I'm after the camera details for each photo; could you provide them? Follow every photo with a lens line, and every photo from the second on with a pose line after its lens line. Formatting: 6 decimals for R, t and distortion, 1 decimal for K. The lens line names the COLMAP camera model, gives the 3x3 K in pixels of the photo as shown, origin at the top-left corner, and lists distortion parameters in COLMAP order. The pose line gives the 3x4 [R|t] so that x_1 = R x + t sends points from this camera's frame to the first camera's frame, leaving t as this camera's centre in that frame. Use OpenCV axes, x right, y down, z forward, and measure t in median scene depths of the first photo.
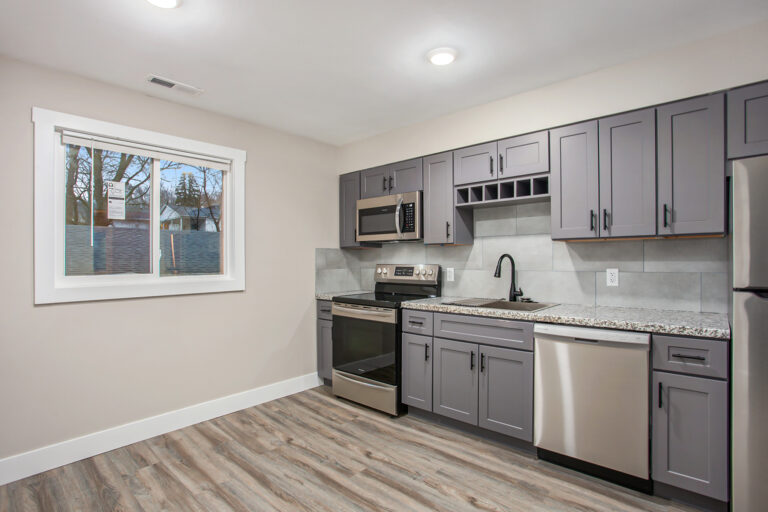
lens RADIAL K [[383.9, 0, 384.0], [0, 383.9, 256.0], [0, 0, 1]] dist [-0.072075, 0.027457]
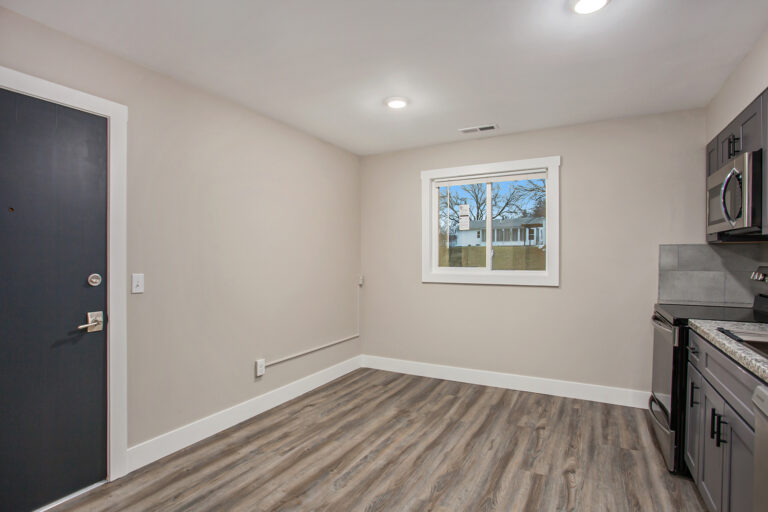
lens RADIAL K [[383.9, 0, 384.0], [0, 383.9, 256.0], [0, 0, 1]] dist [-0.072075, 0.027457]
pose [[0.216756, 0.002982, -0.976221, 0.661943], [0.002940, 0.999989, 0.003707, -0.000715], [0.976221, -0.003673, 0.216744, 0.330830]]
